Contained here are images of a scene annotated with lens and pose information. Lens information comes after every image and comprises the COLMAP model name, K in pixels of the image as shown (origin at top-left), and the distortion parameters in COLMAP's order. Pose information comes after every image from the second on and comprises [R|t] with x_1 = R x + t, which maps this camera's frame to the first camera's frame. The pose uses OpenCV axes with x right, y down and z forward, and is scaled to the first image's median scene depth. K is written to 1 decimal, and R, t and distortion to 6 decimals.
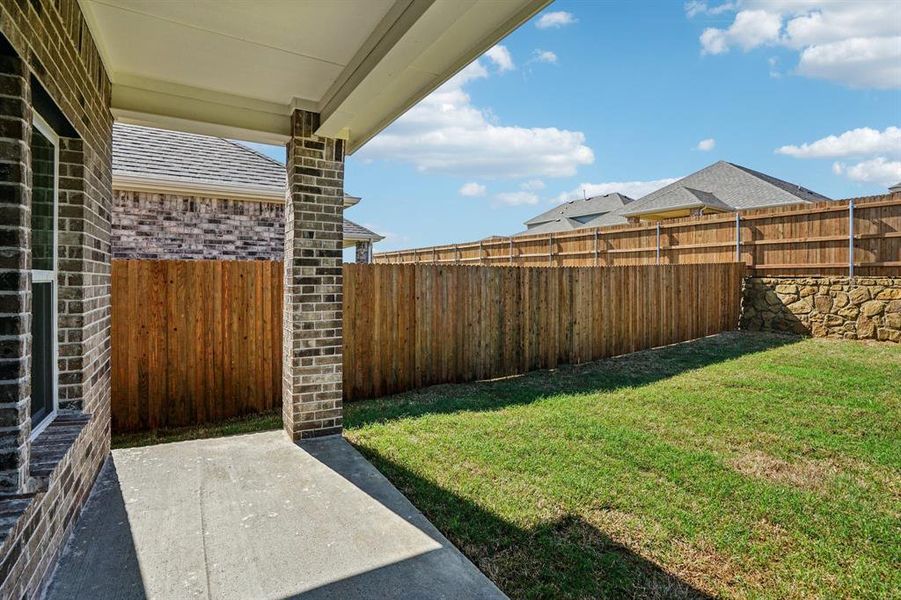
lens RADIAL K [[446.0, 0, 450.6], [0, 446.0, 276.9], [0, 0, 1]] dist [-0.000283, -0.000010]
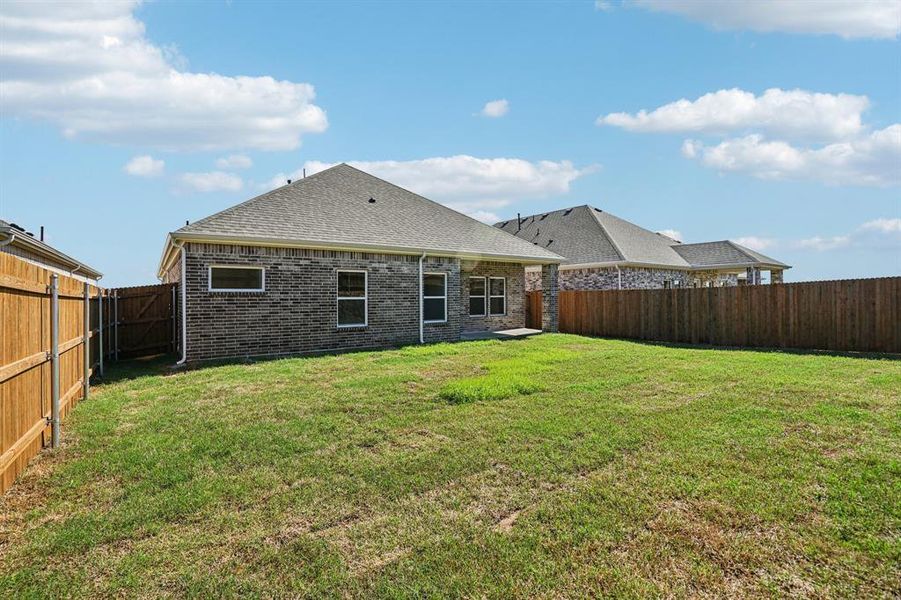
lens RADIAL K [[419.7, 0, 441.4], [0, 419.7, 297.6], [0, 0, 1]] dist [-0.057703, 0.024877]
pose [[0.077297, -0.002748, -0.997004, 2.155007], [0.010234, 0.999946, -0.001962, 0.012329], [0.996956, -0.010051, 0.077321, -0.185145]]
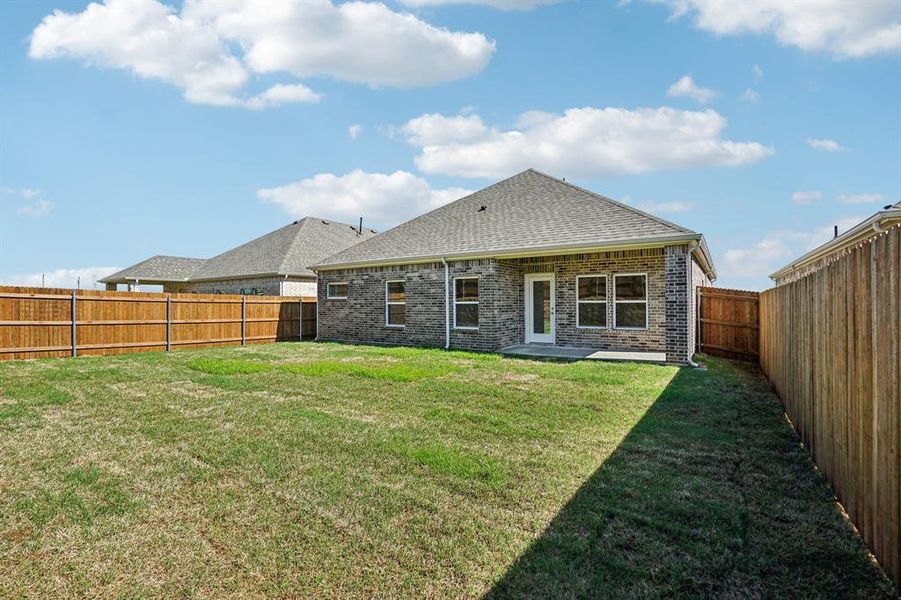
lens RADIAL K [[419.7, 0, 441.4], [0, 419.7, 297.6], [0, 0, 1]] dist [-0.057703, 0.024877]
pose [[-0.912748, -0.006054, -0.408479, 1.095469], [0.001373, 0.999839, -0.017886, 0.017598], [0.408521, -0.016886, -0.912593, 1.554823]]
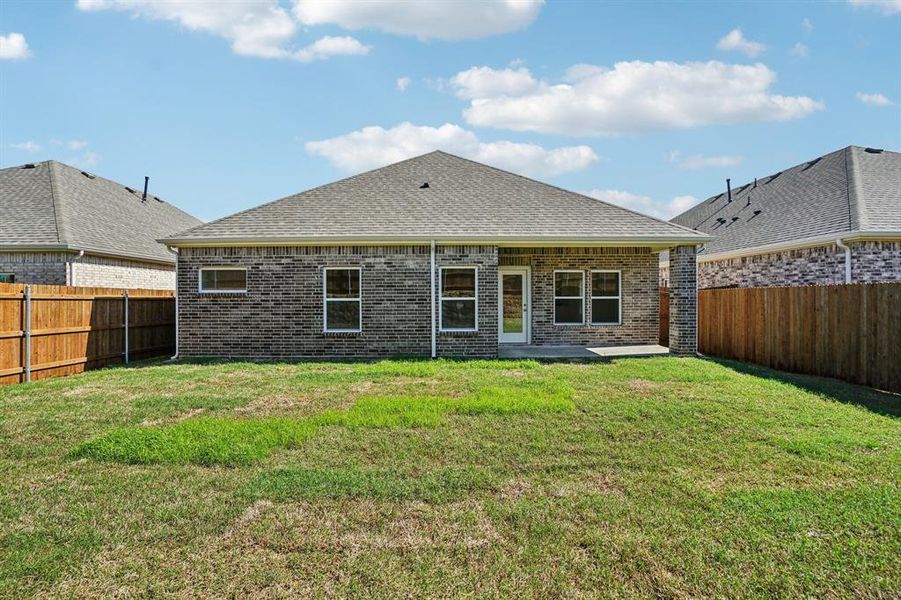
lens RADIAL K [[419.7, 0, 441.4], [0, 419.7, 297.6], [0, 0, 1]] dist [-0.057703, 0.024877]
pose [[-0.506823, -0.003632, -0.862043, 1.541881], [0.005014, 0.999962, -0.007161, 0.013544], [0.862036, -0.007951, -0.506785, 0.623976]]
